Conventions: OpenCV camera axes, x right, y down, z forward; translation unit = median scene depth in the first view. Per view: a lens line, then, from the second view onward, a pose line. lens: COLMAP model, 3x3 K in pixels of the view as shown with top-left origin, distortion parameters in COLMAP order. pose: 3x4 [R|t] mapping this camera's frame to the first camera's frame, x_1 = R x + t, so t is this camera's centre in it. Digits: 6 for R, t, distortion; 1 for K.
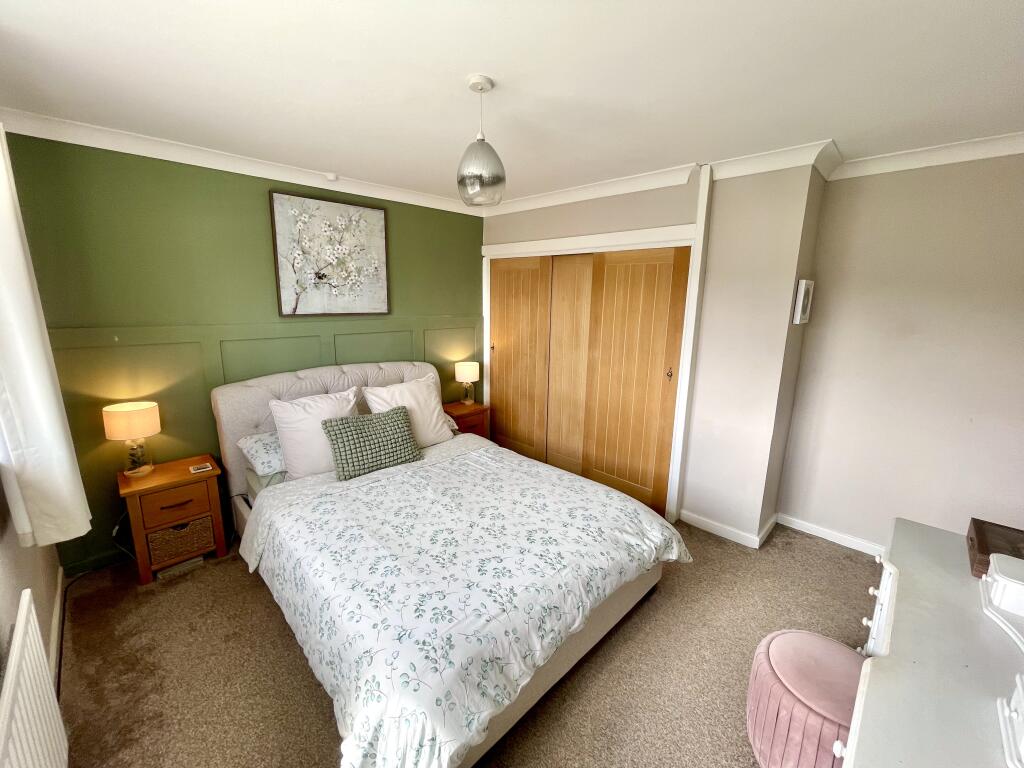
lens RADIAL K [[416.3, 0, 507.9], [0, 416.3, 377.8], [0, 0, 1]] dist [0.001639, 0.000033]
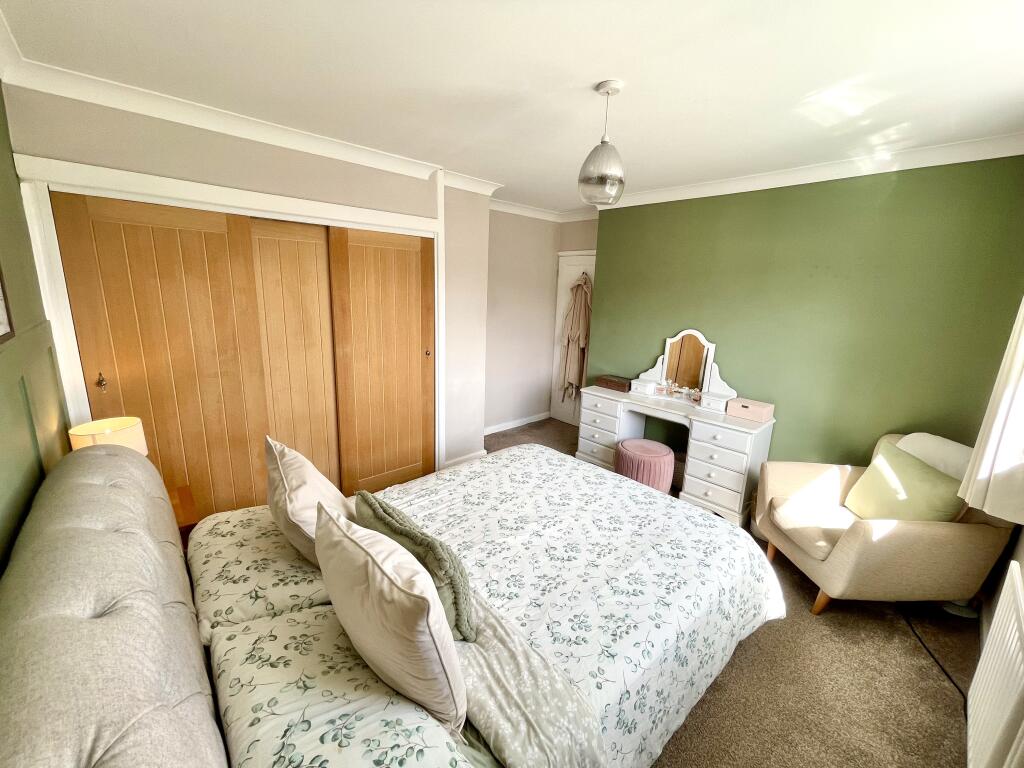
lens RADIAL K [[416.3, 0, 506.9], [0, 416.3, 383.3], [0, 0, 1]] dist [0.001639, 0.000033]
pose [[0.036375, -0.240994, 0.969845, -0.905473], [0.162638, 0.958976, 0.232193, -0.200471], [-0.986015, 0.149287, 0.074078, 0.926368]]
